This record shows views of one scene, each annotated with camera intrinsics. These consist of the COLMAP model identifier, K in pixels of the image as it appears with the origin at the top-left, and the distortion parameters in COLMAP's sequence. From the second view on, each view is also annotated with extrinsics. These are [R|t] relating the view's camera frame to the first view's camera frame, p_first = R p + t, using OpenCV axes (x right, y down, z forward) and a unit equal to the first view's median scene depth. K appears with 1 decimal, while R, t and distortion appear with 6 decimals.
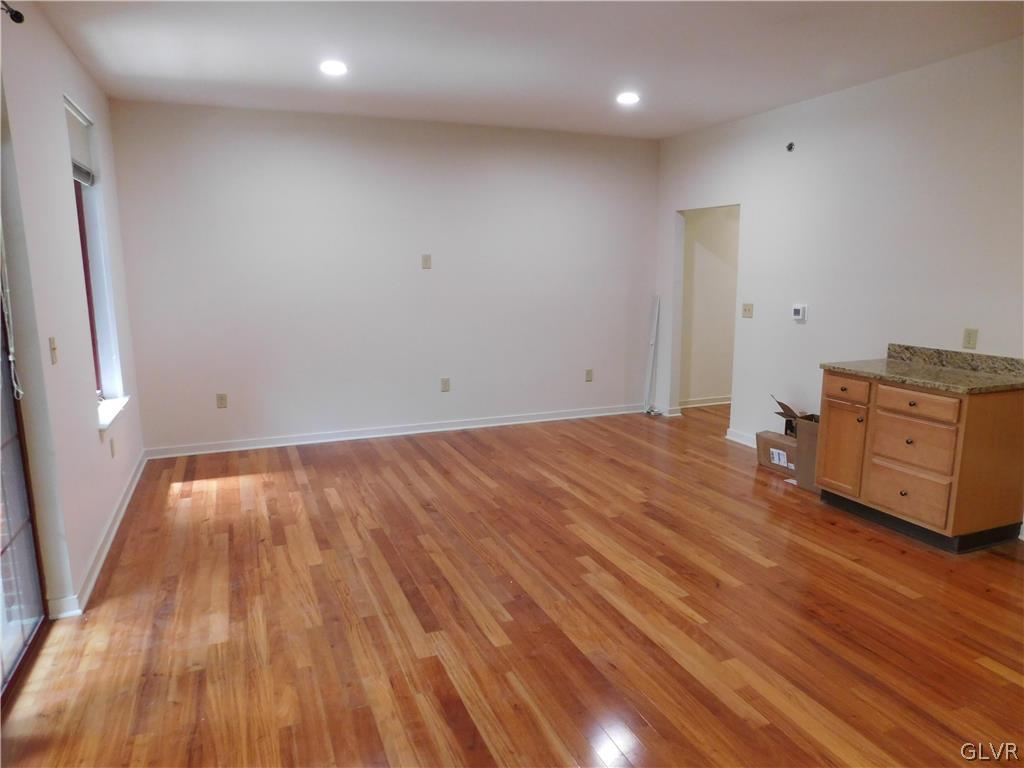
lens RADIAL K [[673.0, 0, 506.3], [0, 673.0, 383.5], [0, 0, 1]] dist [-0.063078, 0.052389]
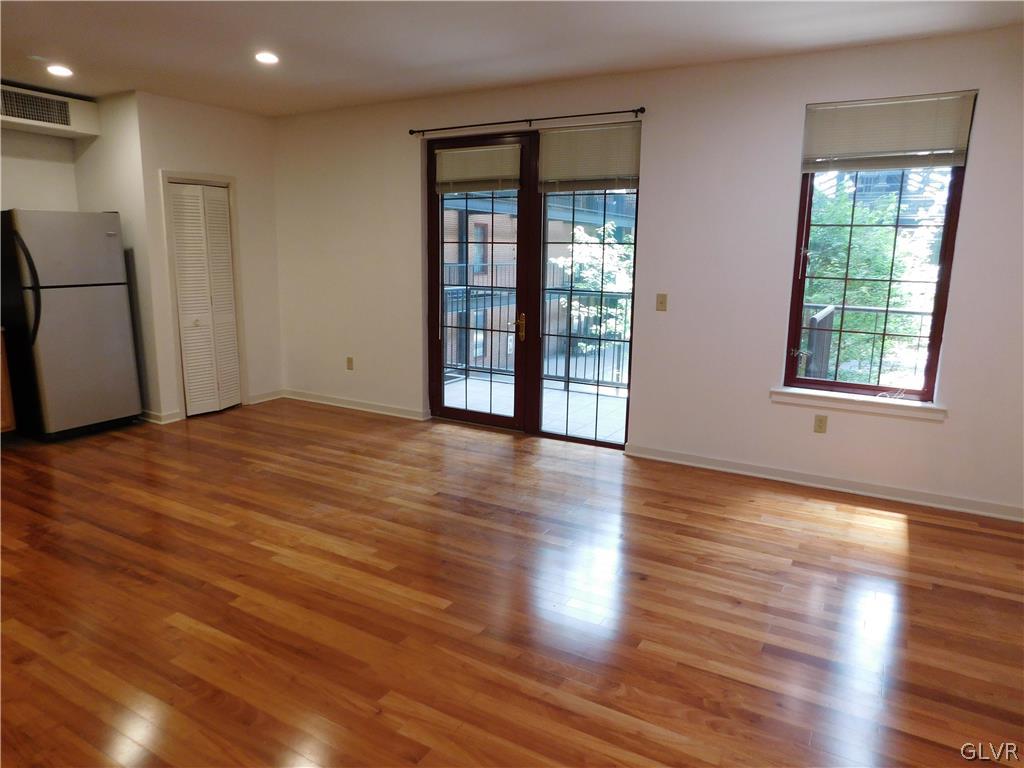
lens RADIAL K [[673.0, 0, 506.3], [0, 673.0, 383.5], [0, 0, 1]] dist [-0.063078, 0.052389]
pose [[-0.787875, 0.106891, -0.606488, 0.464448], [-0.122824, 0.937762, 0.324834, -0.261272], [0.603463, 0.330419, -0.725710, 1.502506]]
